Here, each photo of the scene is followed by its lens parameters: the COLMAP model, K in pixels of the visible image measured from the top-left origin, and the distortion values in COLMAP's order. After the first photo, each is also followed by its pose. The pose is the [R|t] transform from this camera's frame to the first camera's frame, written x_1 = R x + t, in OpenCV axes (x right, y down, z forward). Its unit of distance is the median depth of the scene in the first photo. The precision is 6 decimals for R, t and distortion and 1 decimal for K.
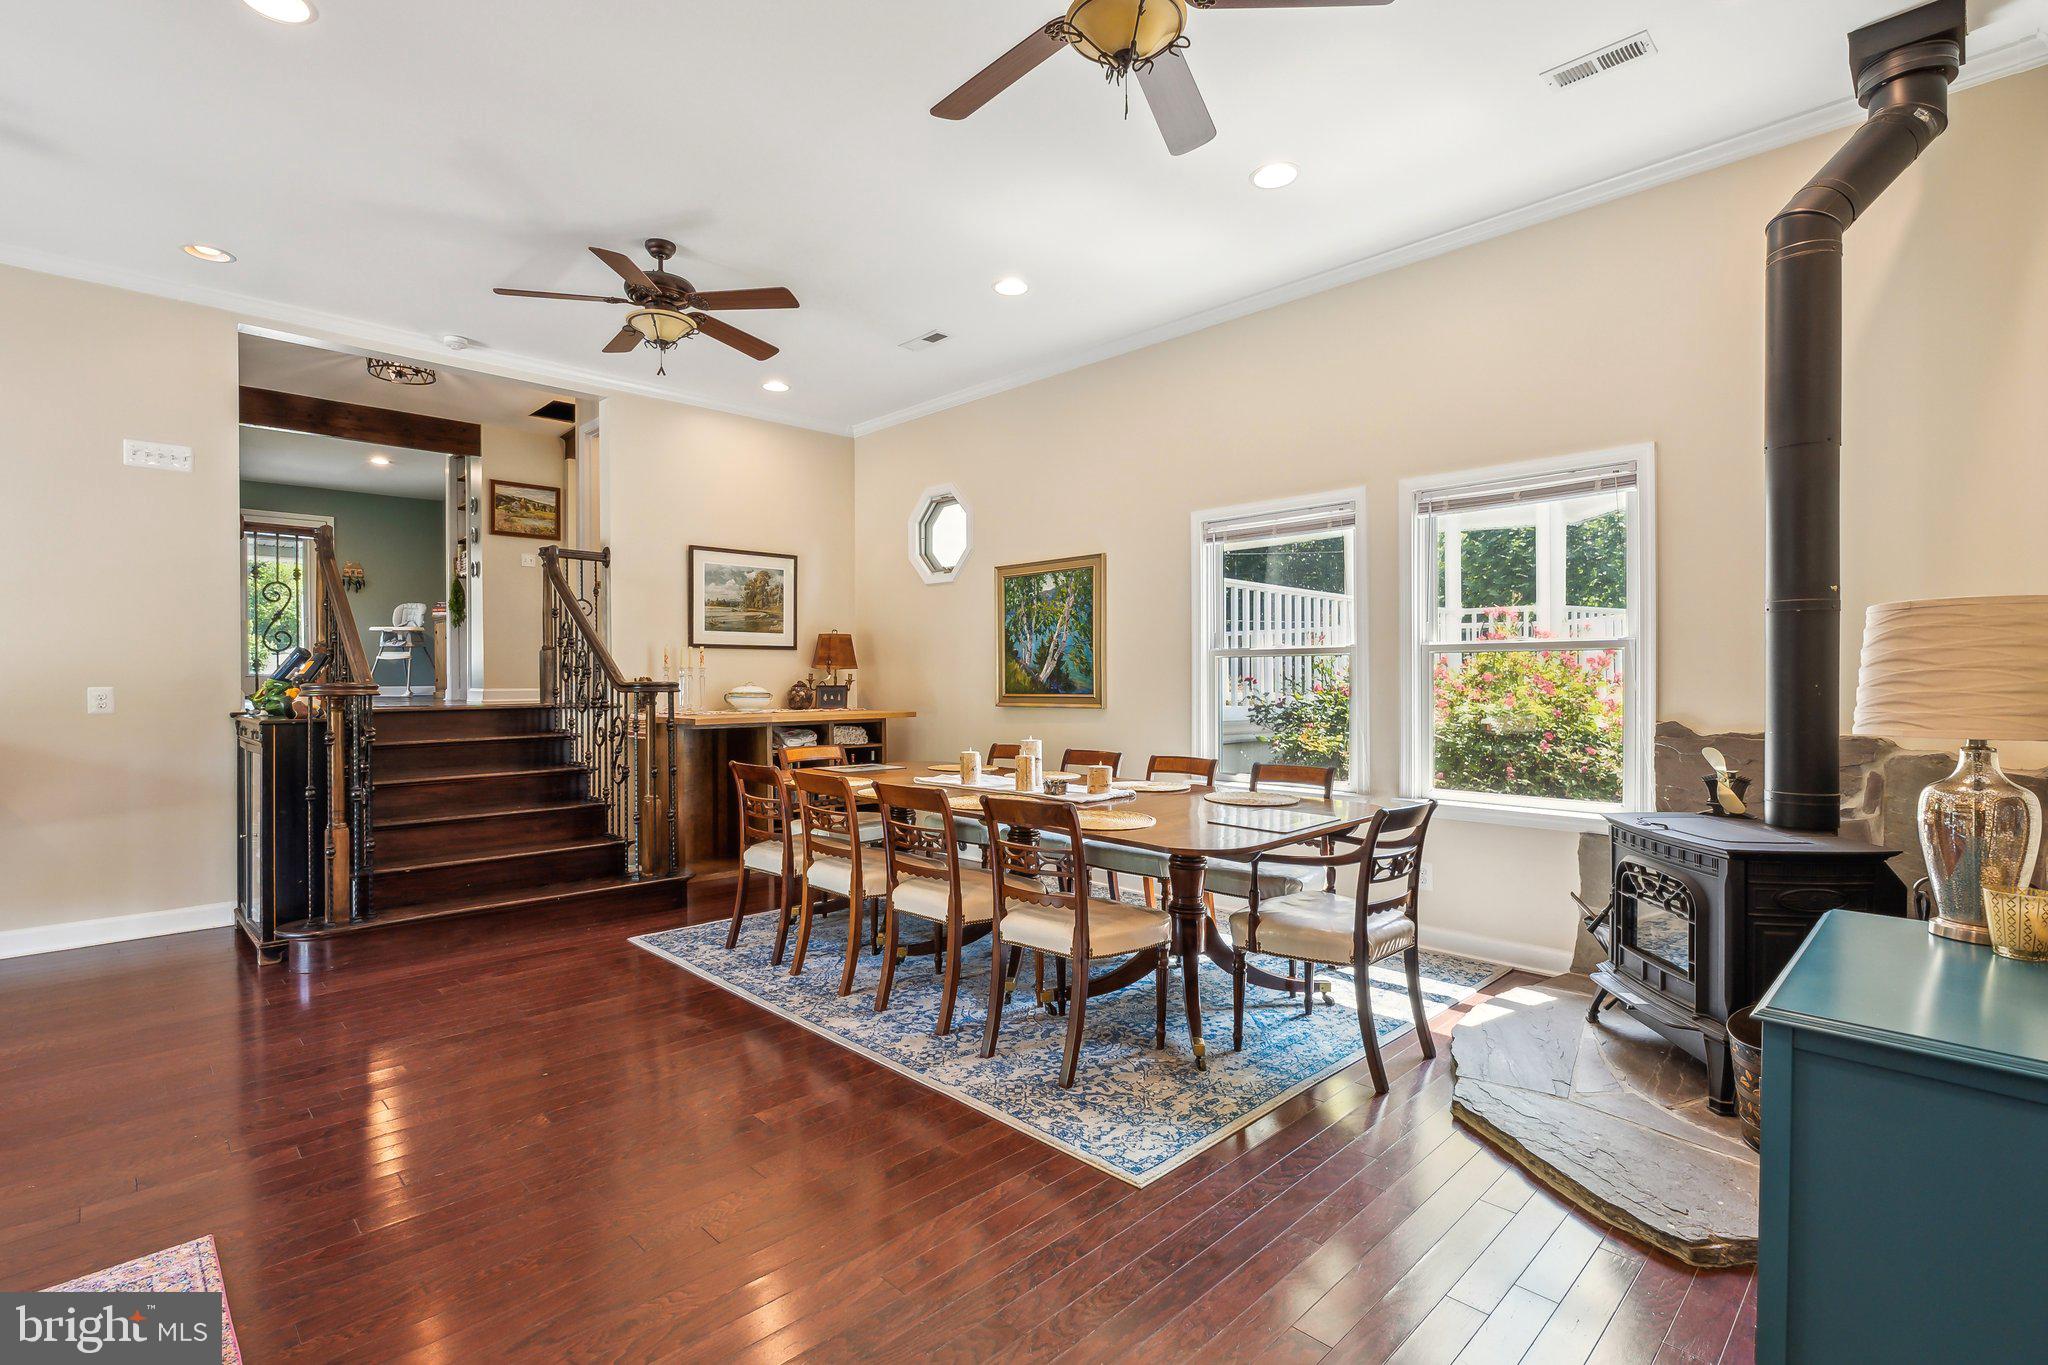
lens RADIAL K [[956.1, 0, 1021.2], [0, 956.1, 676.7], [0, 0, 1]] dist [-0.012705, -0.000203]
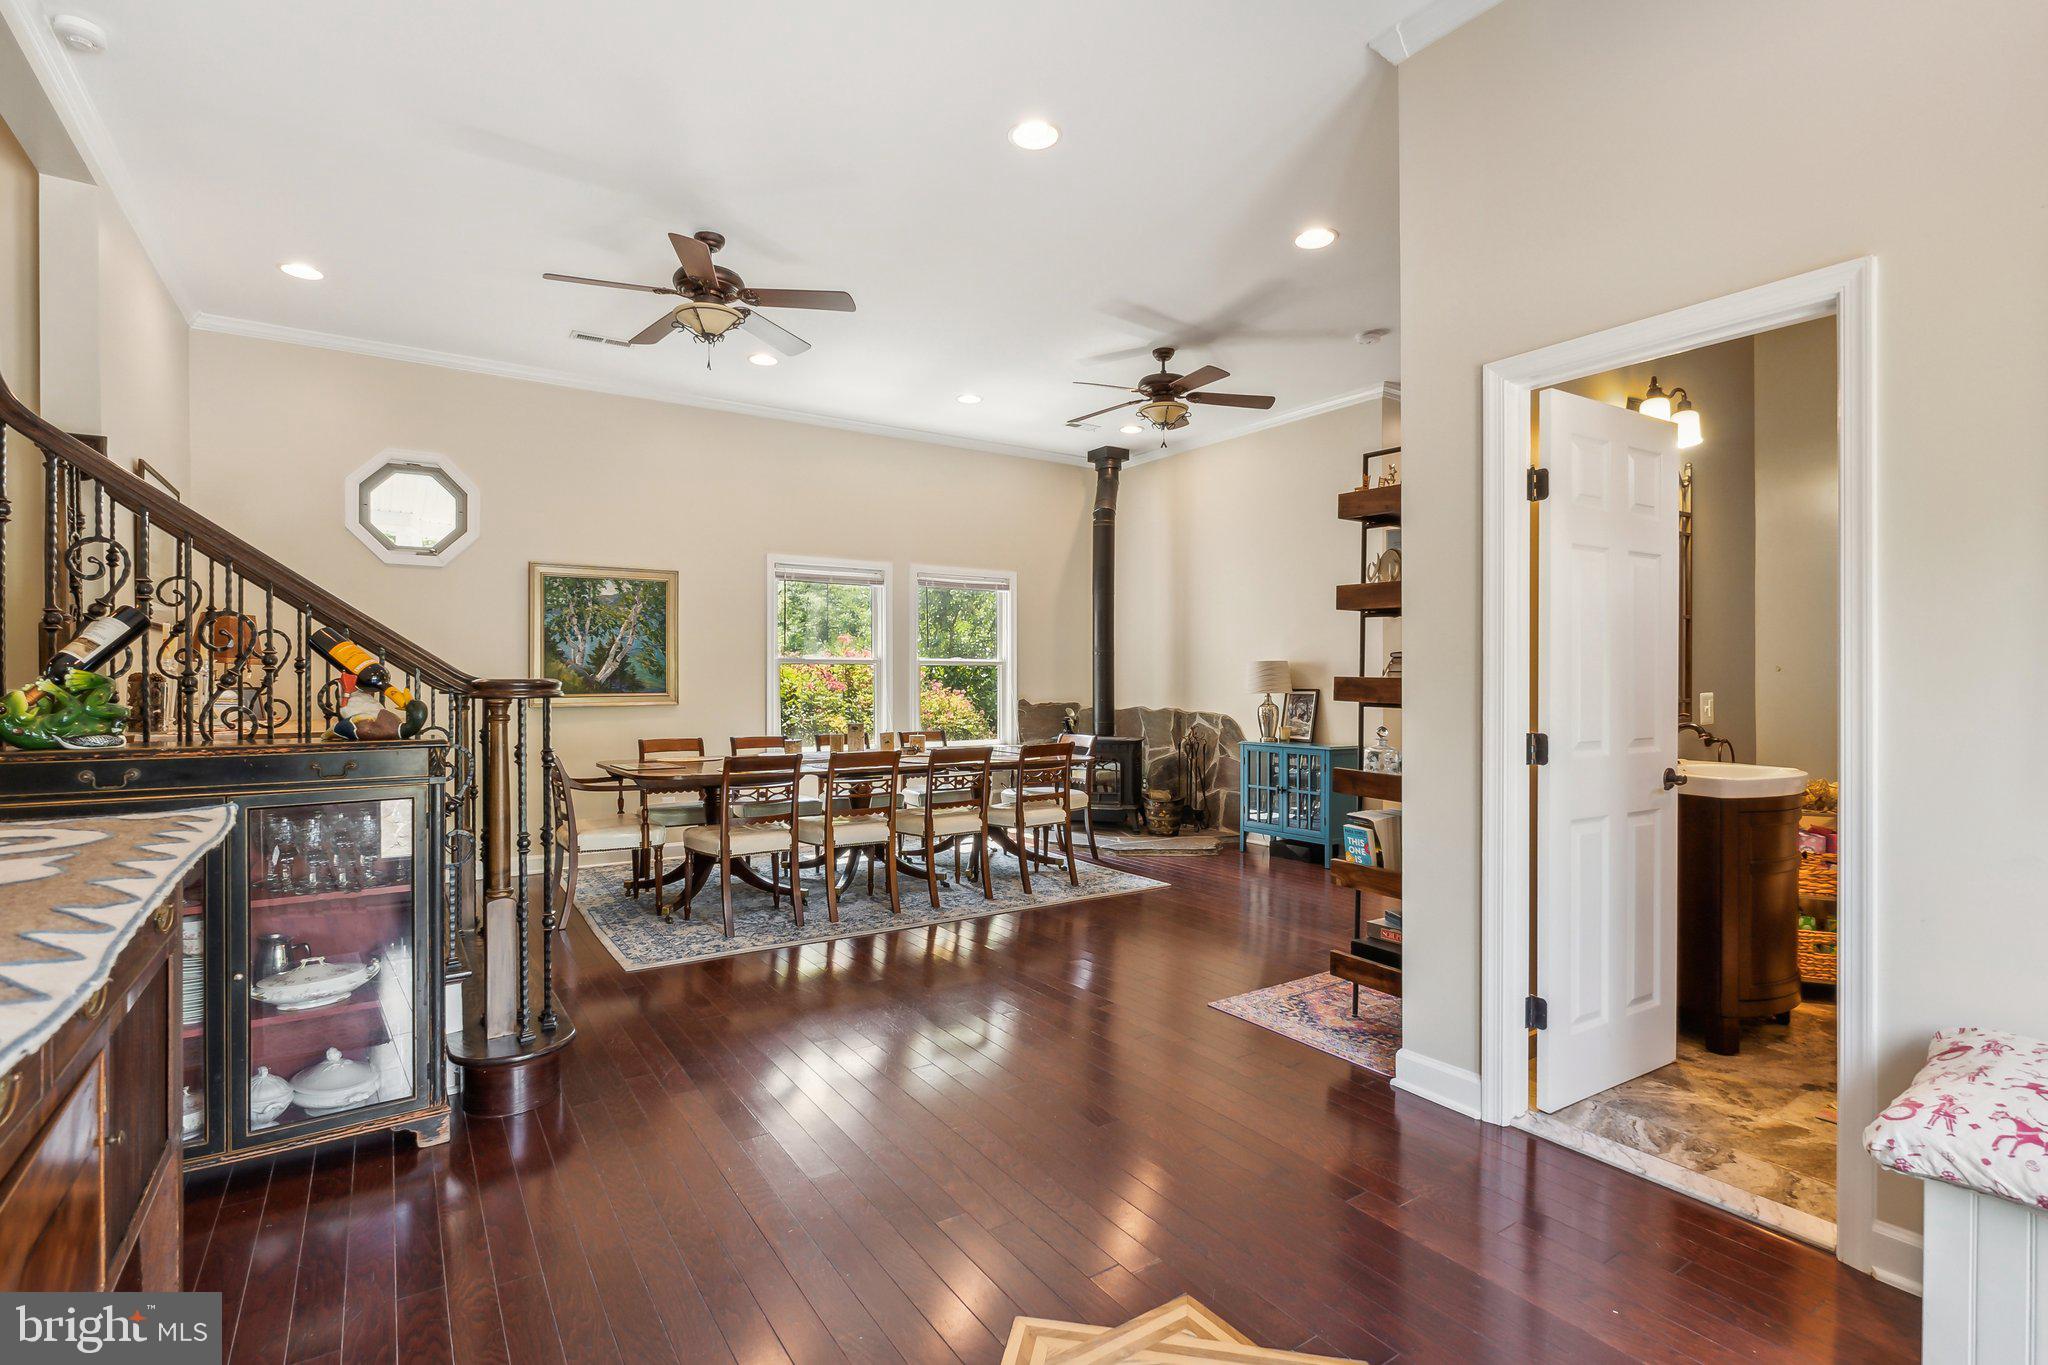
lens RADIAL K [[956.1, 0, 1021.2], [0, 956.1, 676.7], [0, 0, 1]] dist [-0.012705, -0.000203]
pose [[0.181704, 0.006586, 0.983331, -1.024607], [-0.001488, 0.999978, -0.006422, 0.006225], [-0.983352, -0.000296, 0.181710, 0.402102]]
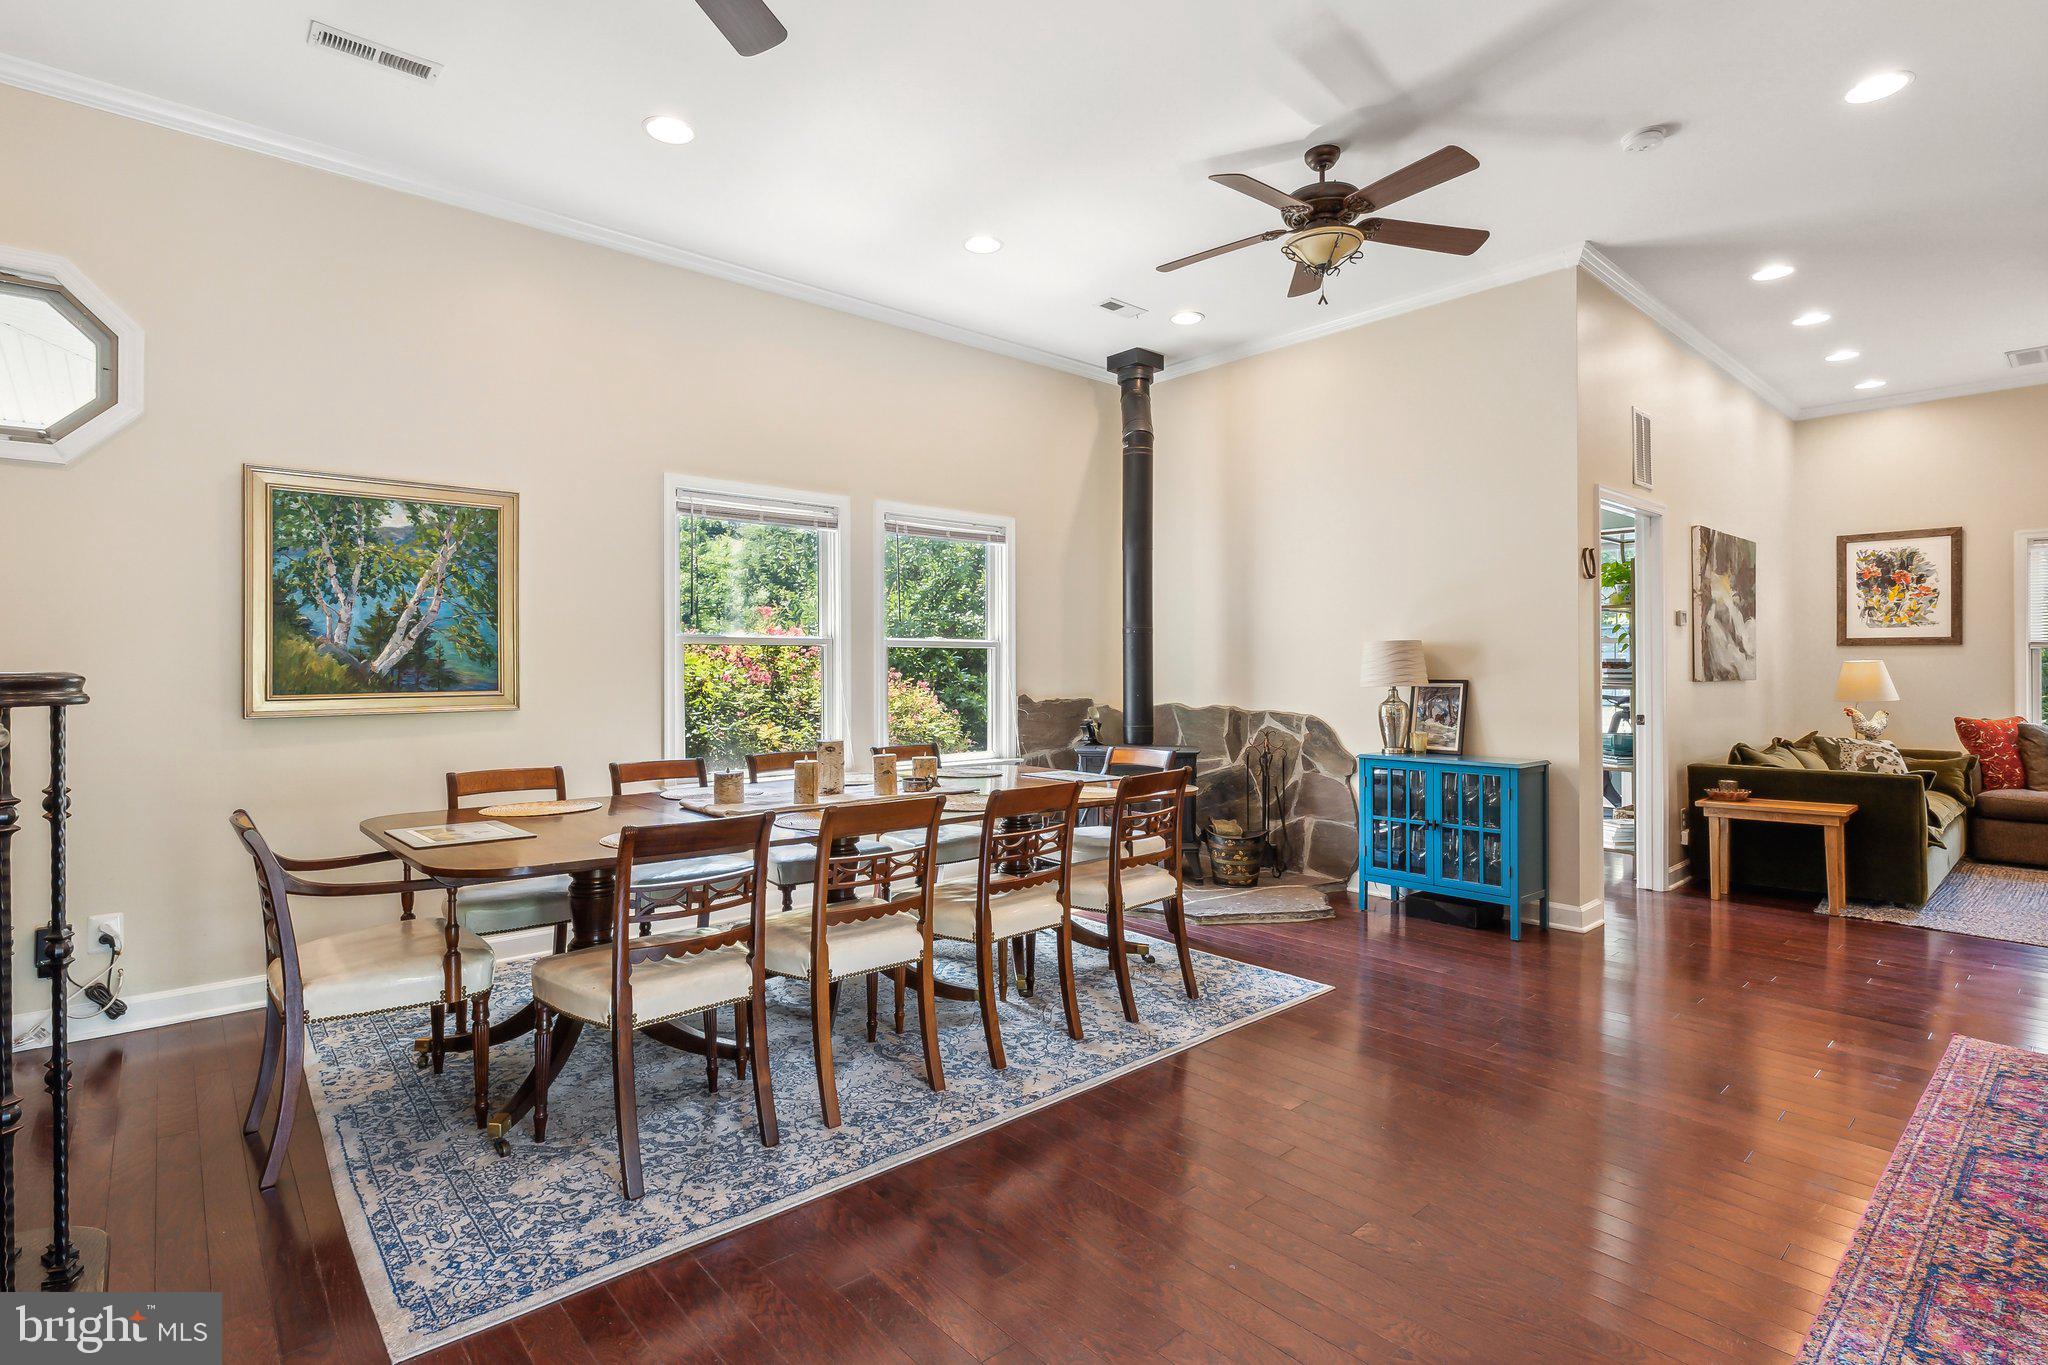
lens RADIAL K [[983.8, 0, 1019.7], [0, 983.8, 661.7], [0, 0, 1]] dist [-0.004400, -0.000346]
pose [[0.053186, 0.009337, 0.998541, -0.658996], [0.001576, 0.999954, -0.009434, 0.004922], [-0.998583, 0.002075, 0.053169, 0.618229]]
